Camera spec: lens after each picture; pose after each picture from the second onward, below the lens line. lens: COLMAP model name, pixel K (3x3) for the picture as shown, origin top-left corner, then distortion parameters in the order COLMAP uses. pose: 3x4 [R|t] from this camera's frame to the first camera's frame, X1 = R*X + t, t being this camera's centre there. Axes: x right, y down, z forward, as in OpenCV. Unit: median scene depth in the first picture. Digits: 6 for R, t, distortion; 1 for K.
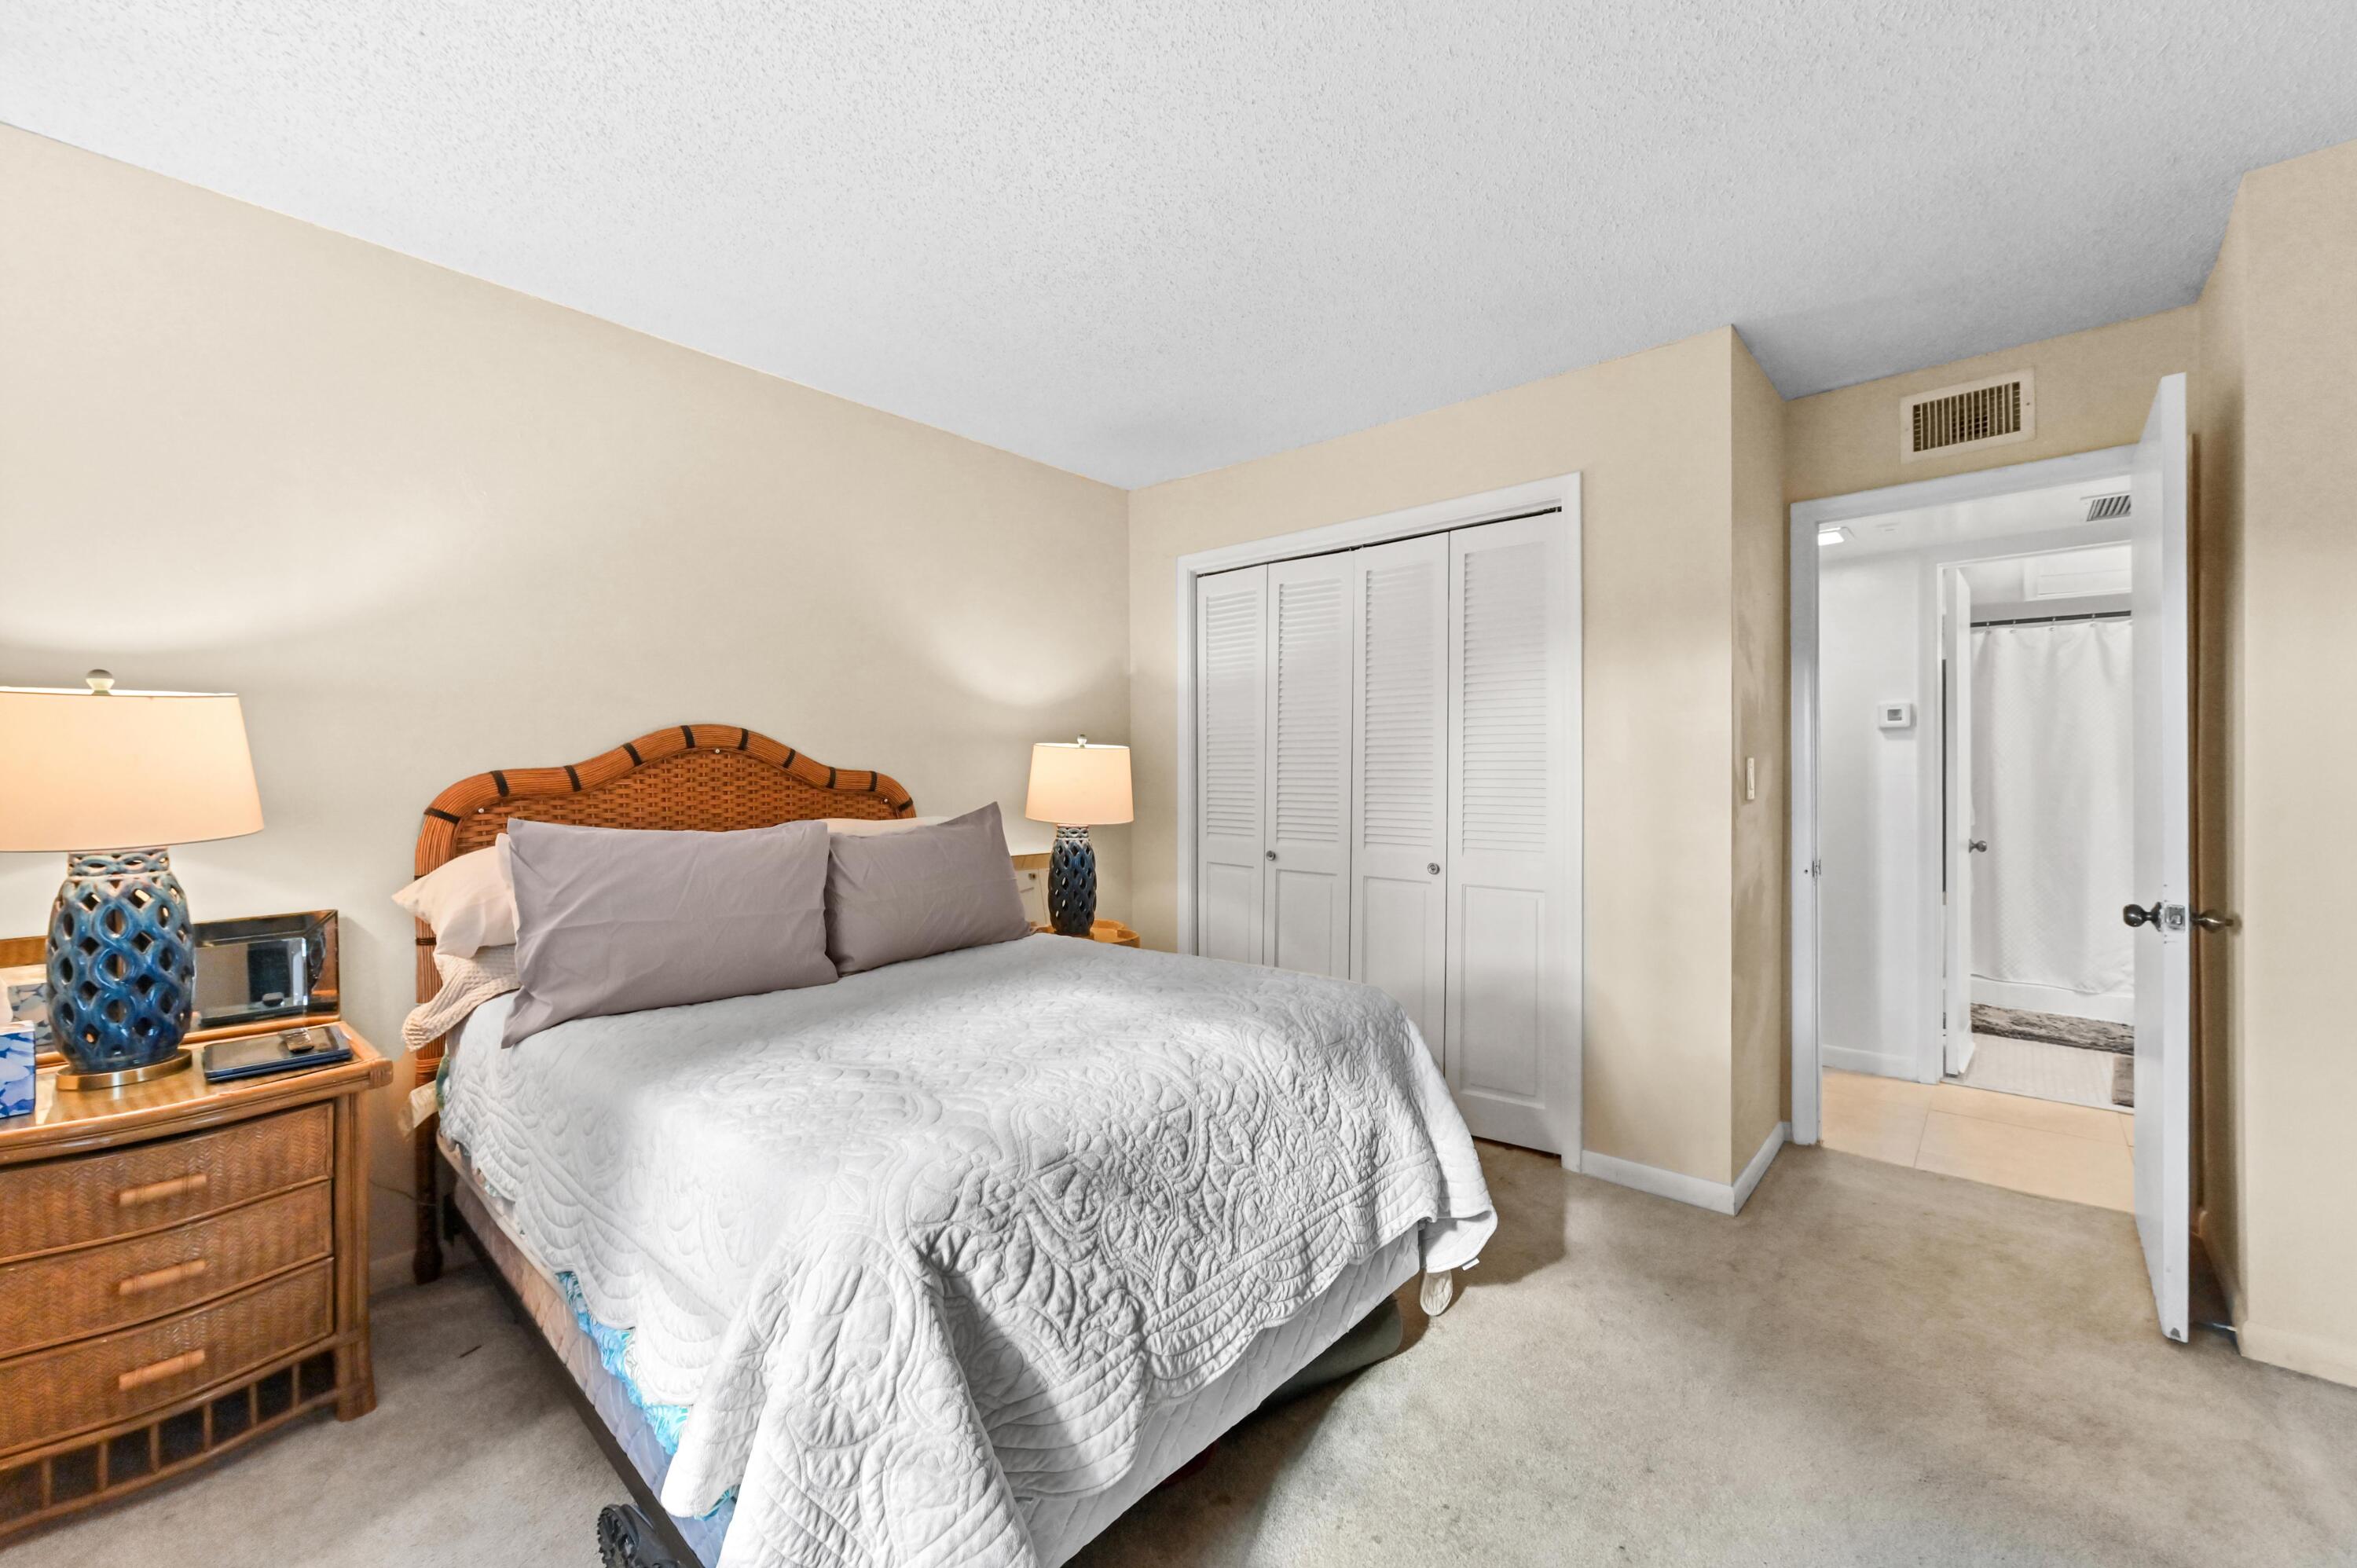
lens RADIAL K [[942.1, 0, 1169.6], [0, 942.1, 780.6], [0, 0, 1]] dist [0.024869, -0.001634]
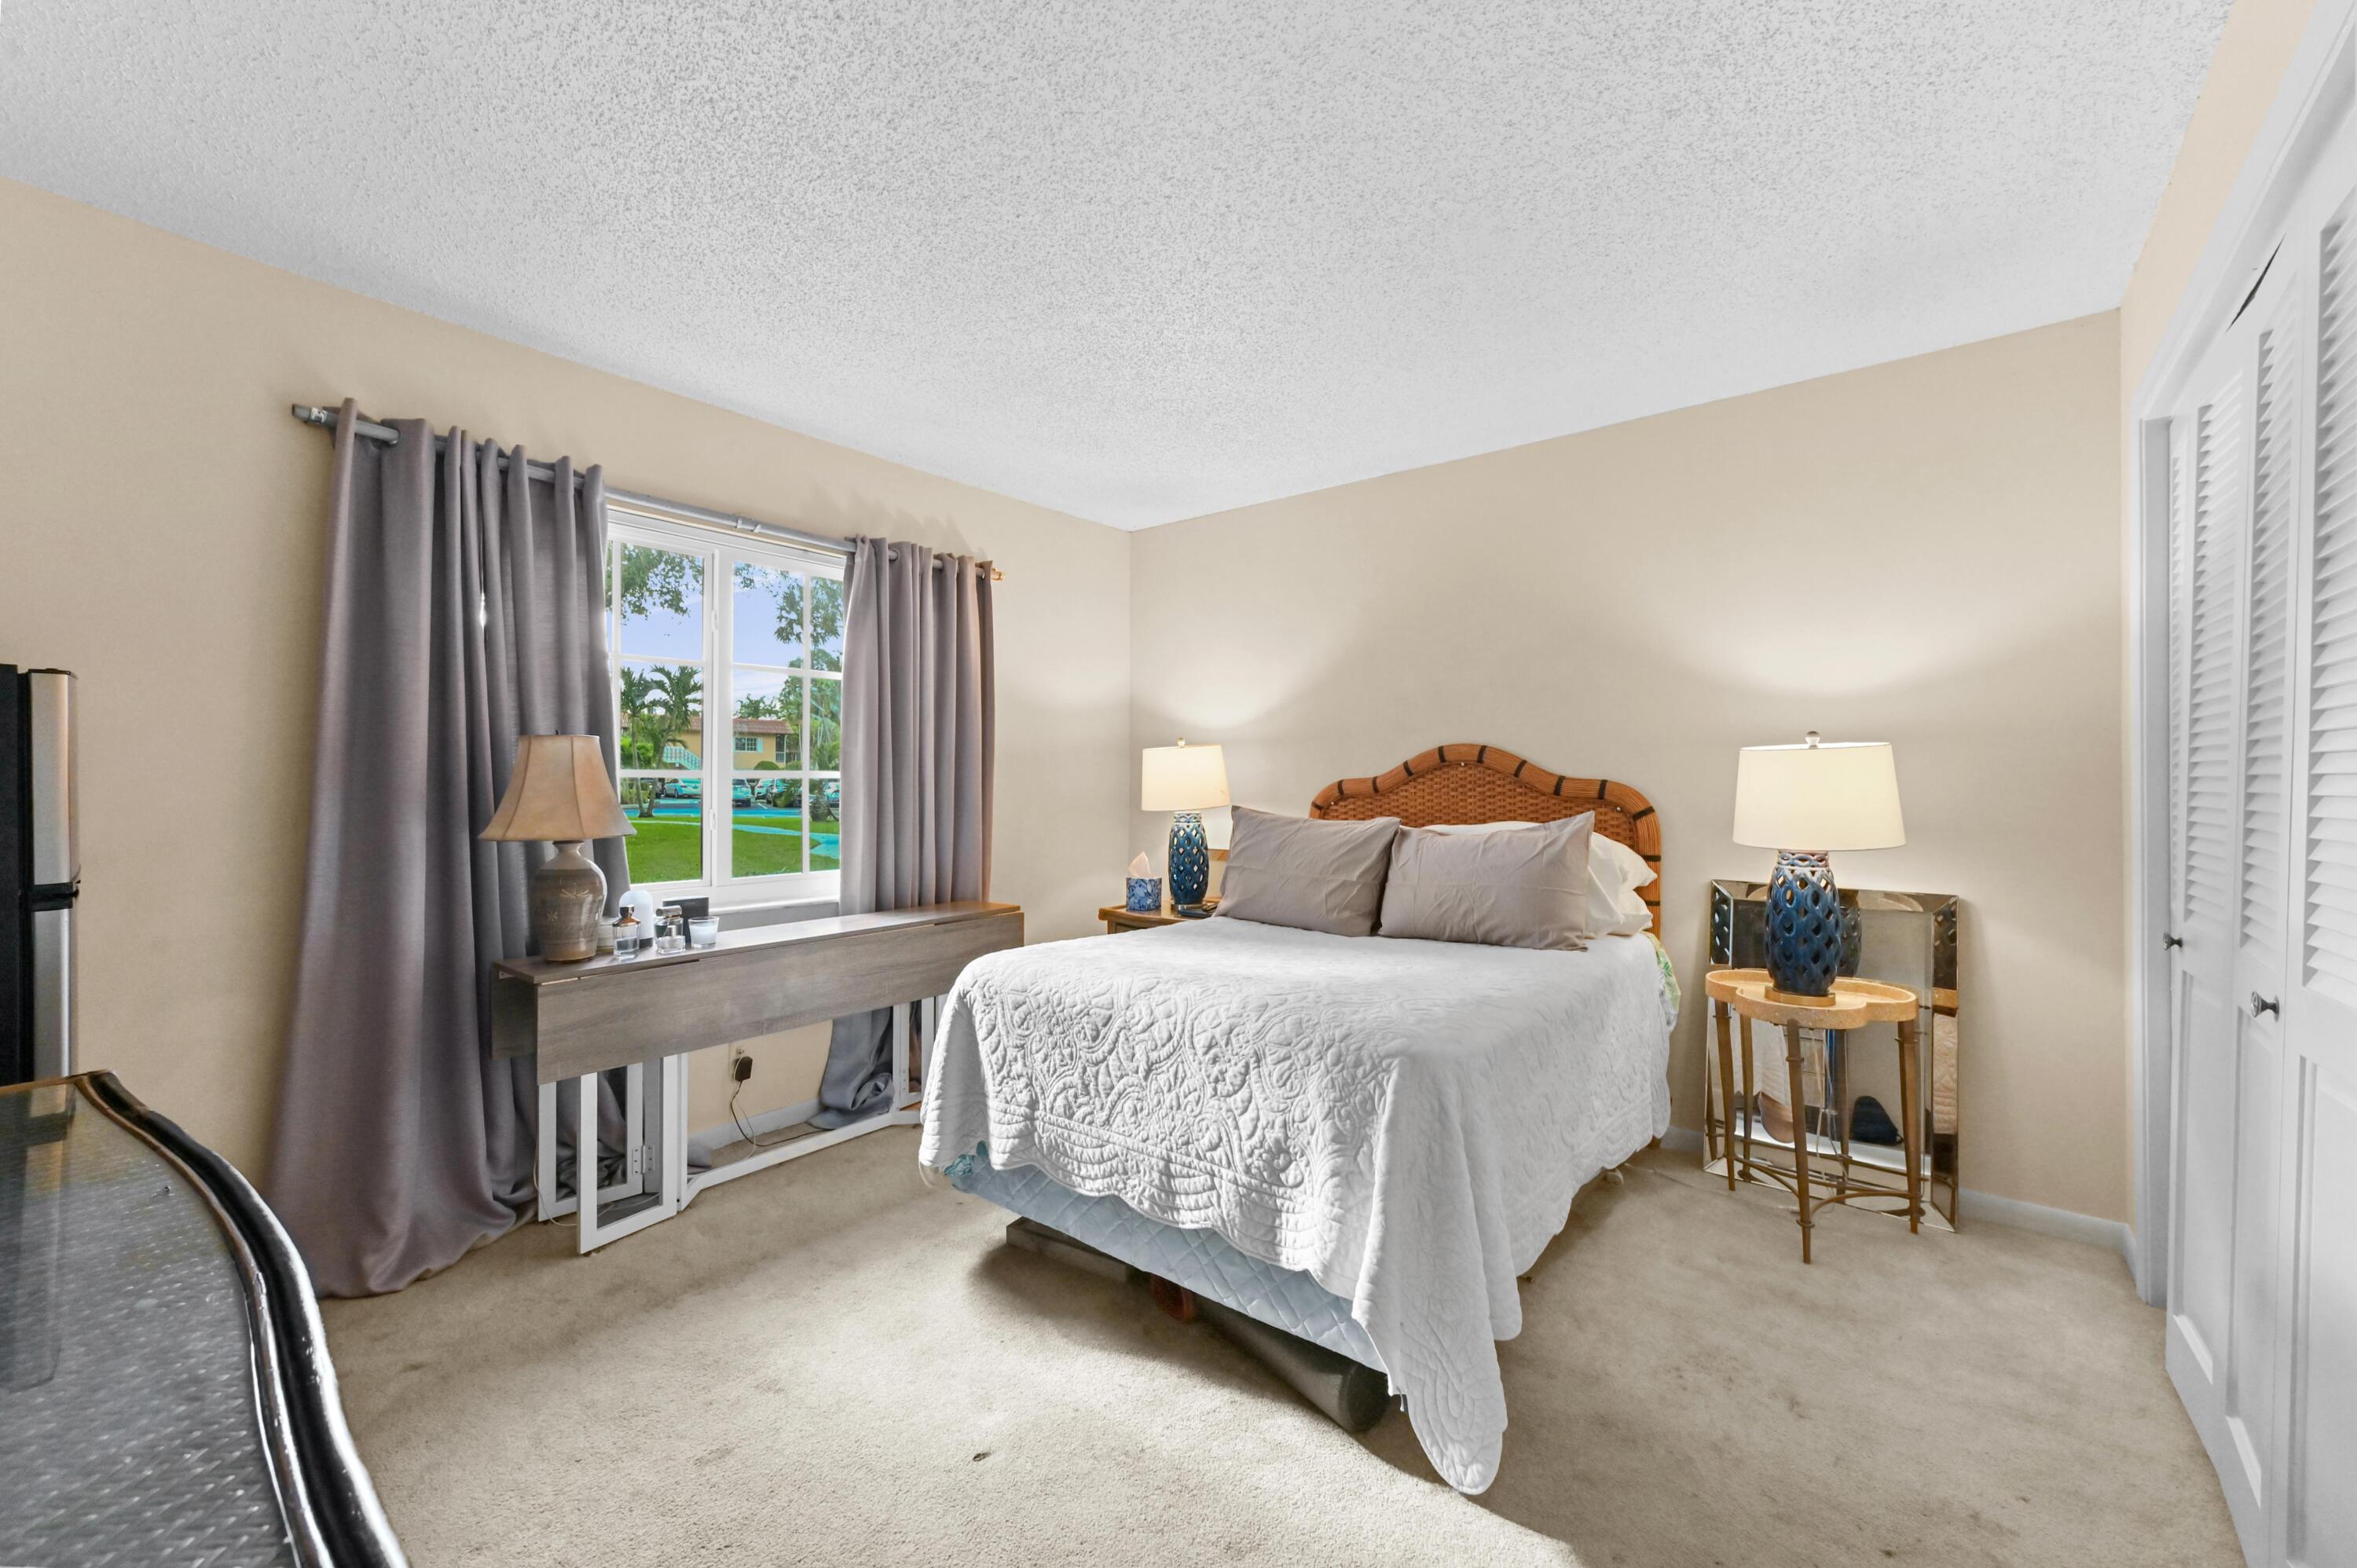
lens RADIAL K [[942.1, 0, 1178.4], [0, 942.1, 786.6], [0, 0, 1]] dist [0.024869, -0.001634]
pose [[0.049450, 0.004145, -0.998768, 1.305214], [-0.012484, 0.999916, 0.003531, -0.001286], [0.998699, 0.012294, 0.049498, 0.927061]]
